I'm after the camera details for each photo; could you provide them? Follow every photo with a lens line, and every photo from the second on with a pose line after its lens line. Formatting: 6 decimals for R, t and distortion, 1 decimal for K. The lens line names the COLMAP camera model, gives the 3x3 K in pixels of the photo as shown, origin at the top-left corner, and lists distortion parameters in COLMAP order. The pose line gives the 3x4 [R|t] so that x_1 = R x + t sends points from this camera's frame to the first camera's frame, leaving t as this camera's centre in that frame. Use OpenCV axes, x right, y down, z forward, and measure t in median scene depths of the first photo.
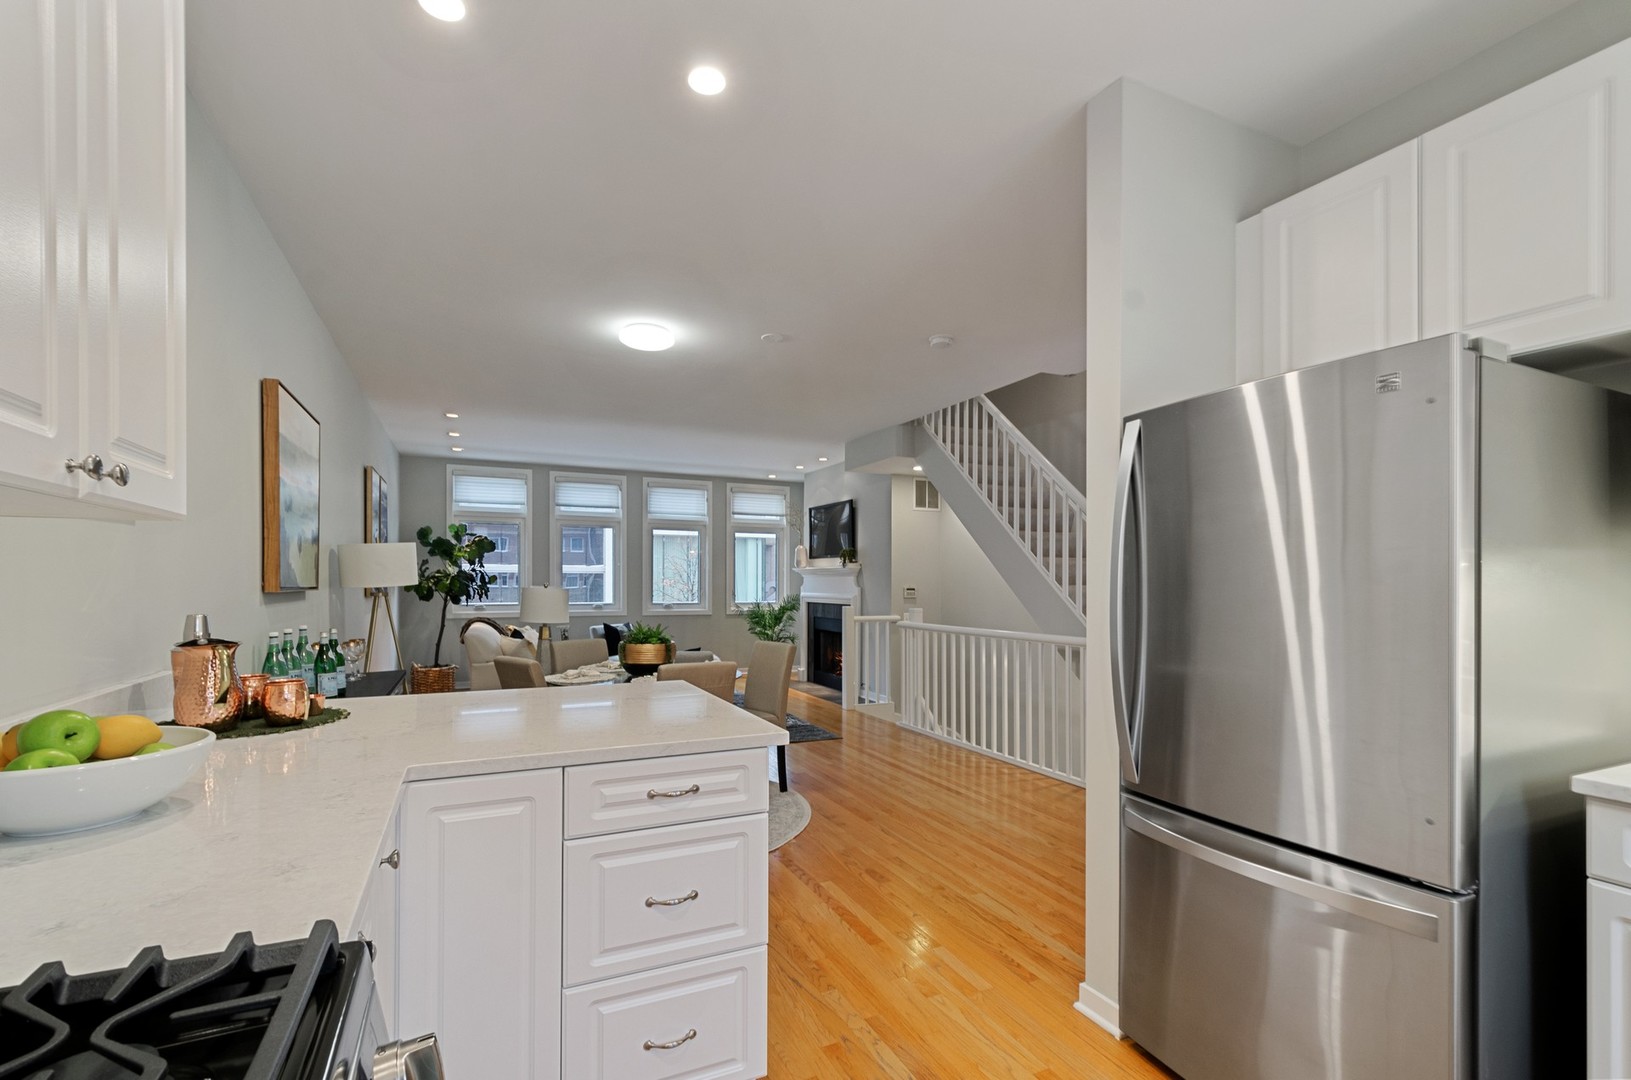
lens RADIAL K [[707.1, 0, 786.1], [0, 707.1, 558.5], [0, 0, 1]] dist [0.000041, -0.000567]
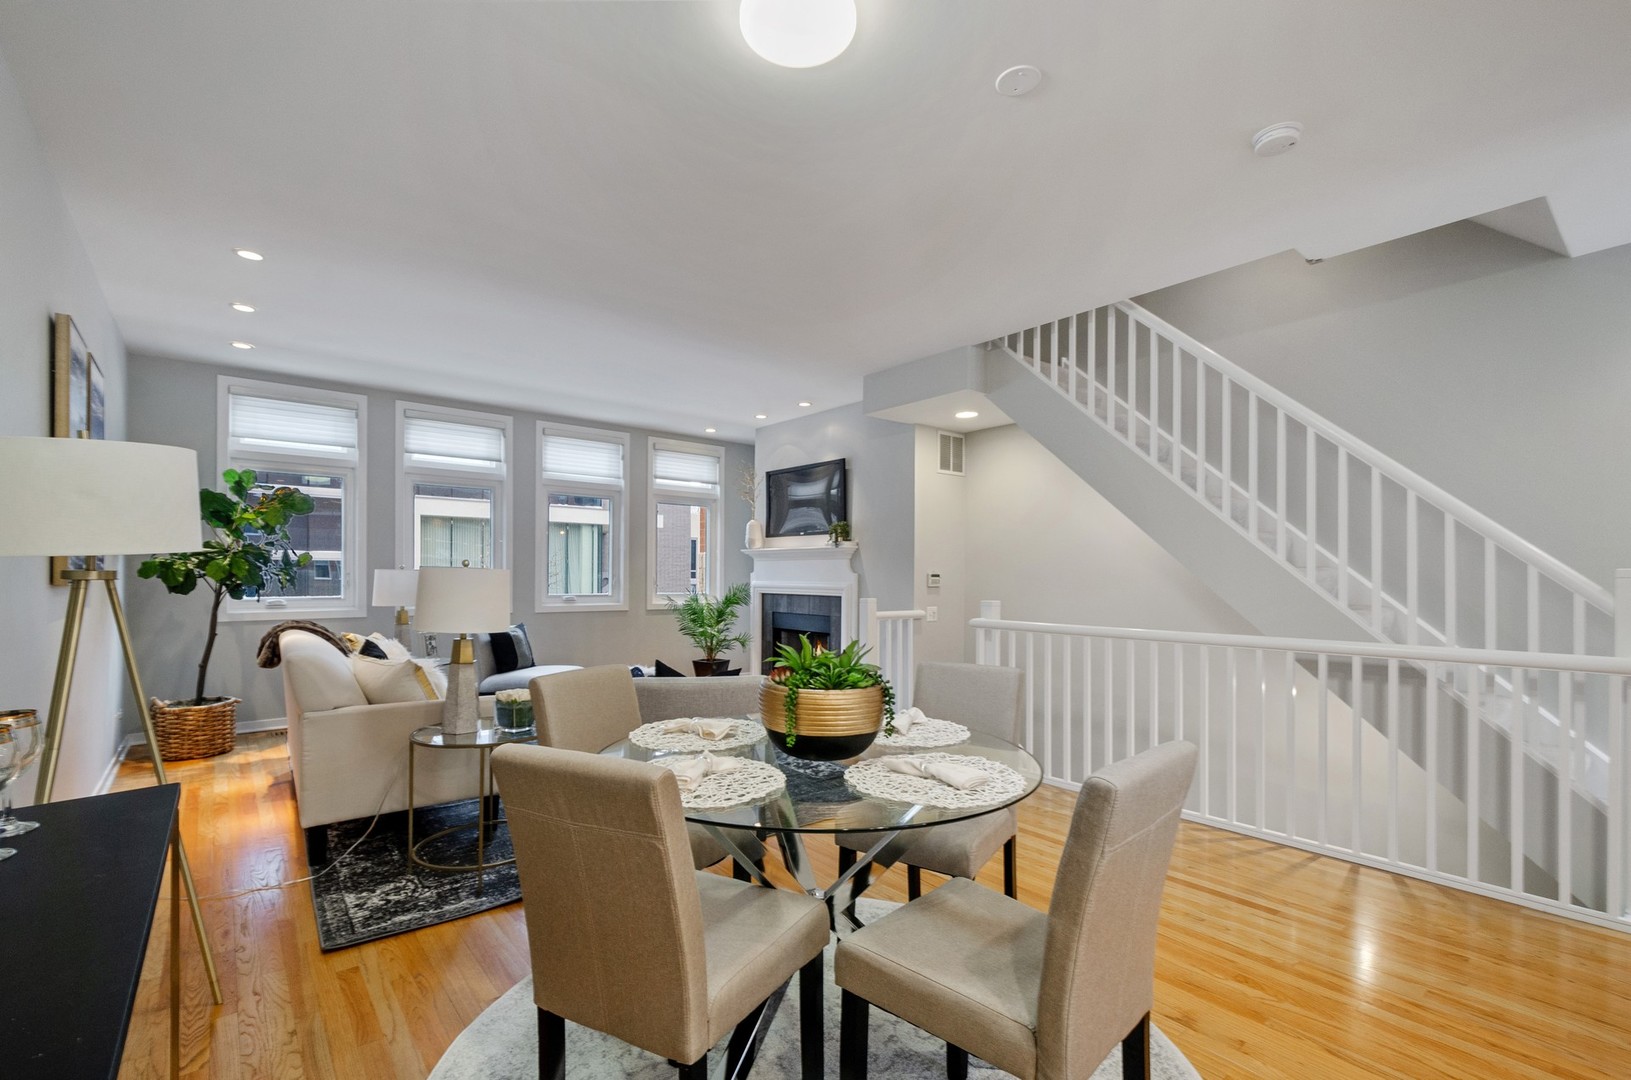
lens RADIAL K [[707.1, 0, 786.1], [0, 707.1, 558.5], [0, 0, 1]] dist [0.000041, -0.000567]
pose [[0.965970, 0.008420, 0.258517, -0.166812], [-0.011685, 0.999870, 0.011097, 0.017163], [-0.258390, -0.013740, 0.965943, 0.286672]]
